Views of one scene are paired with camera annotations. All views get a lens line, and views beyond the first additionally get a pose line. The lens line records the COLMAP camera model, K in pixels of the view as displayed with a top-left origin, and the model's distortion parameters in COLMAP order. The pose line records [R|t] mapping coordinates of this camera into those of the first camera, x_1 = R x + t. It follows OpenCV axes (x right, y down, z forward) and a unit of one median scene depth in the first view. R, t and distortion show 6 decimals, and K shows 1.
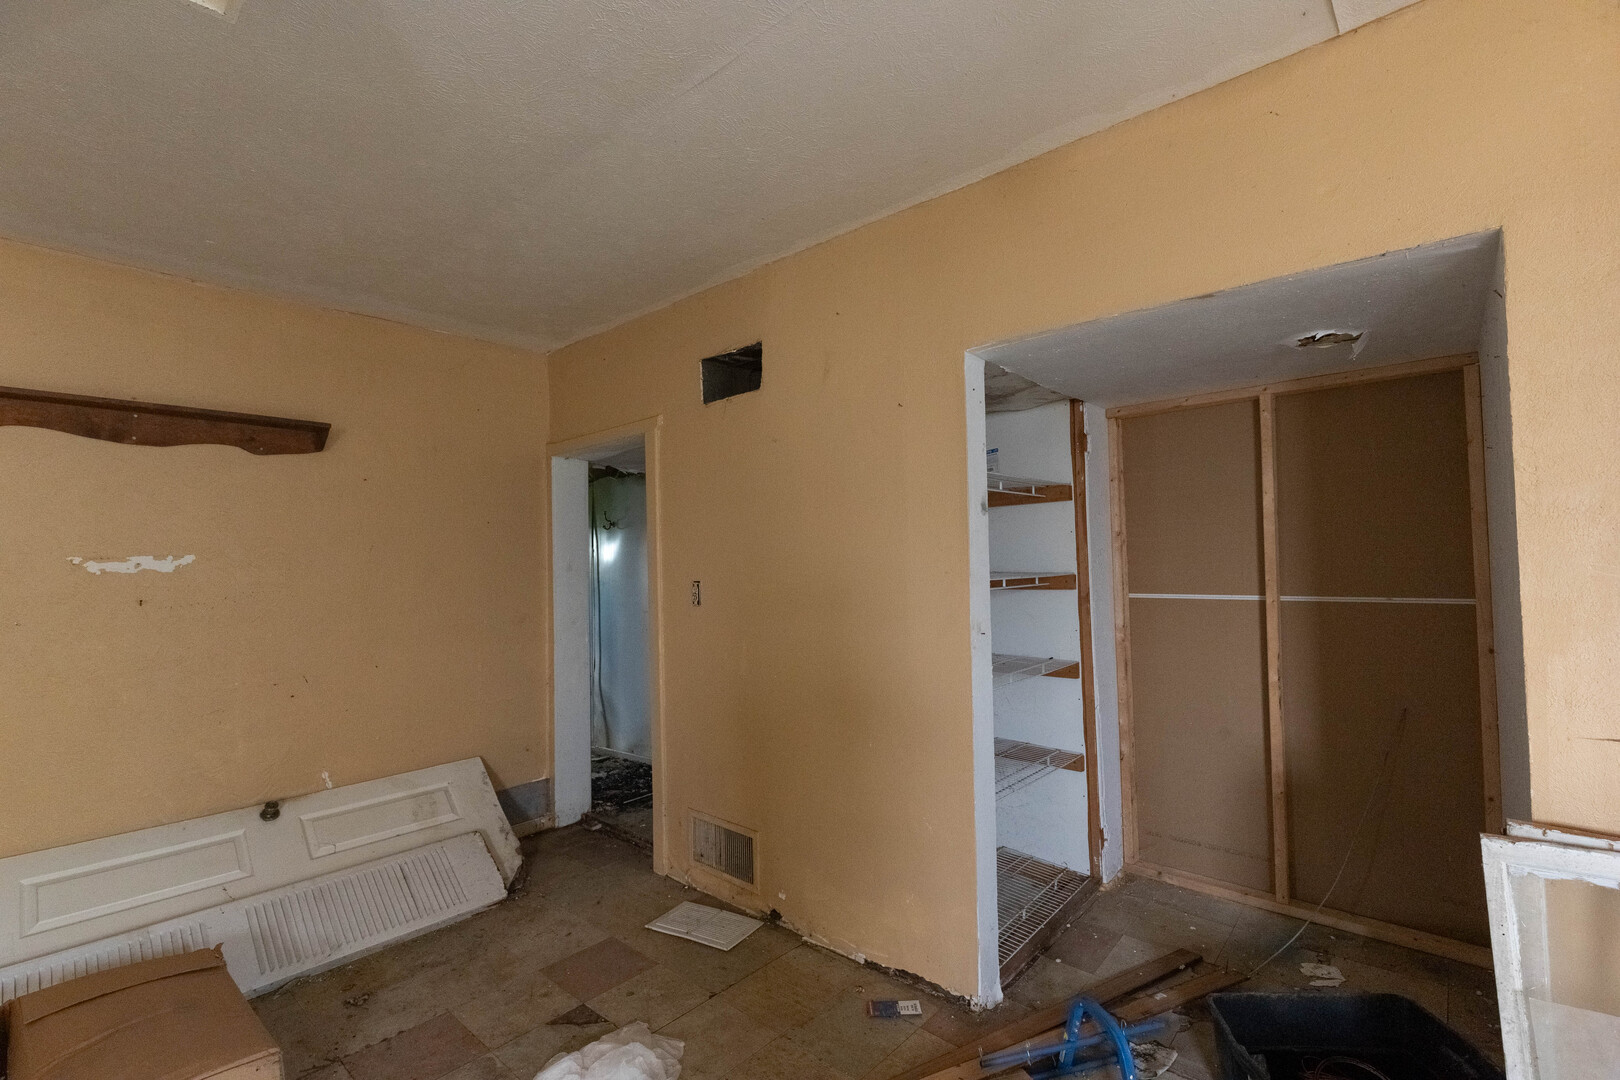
lens RADIAL K [[723.4, 0, 817.5], [0, 723.4, 543.5], [0, 0, 1]] dist [0.004711, -0.000693]
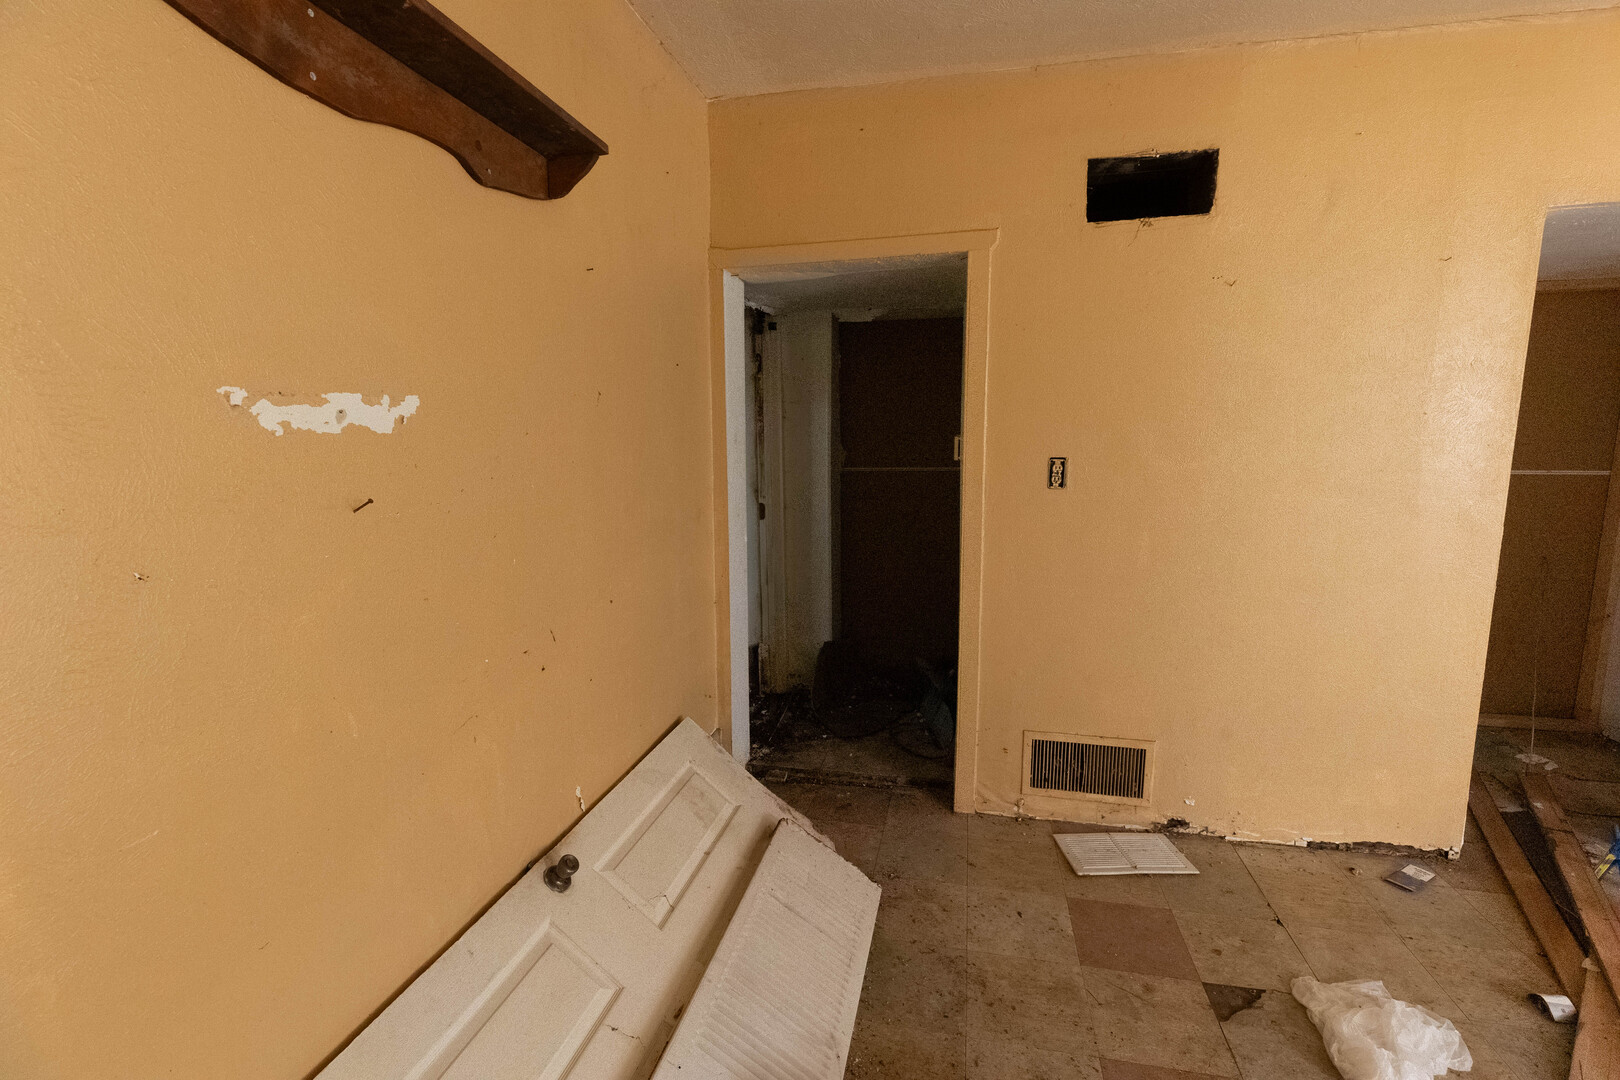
lens RADIAL K [[723.4, 0, 813.7], [0, 723.4, 540.8], [0, 0, 1]] dist [0.004711, -0.000693]
pose [[0.868557, -0.054877, 0.492541, -0.894316], [-0.025487, 0.987589, 0.154977, 0.029431], [-0.494933, -0.147160, 0.856379, 0.496974]]
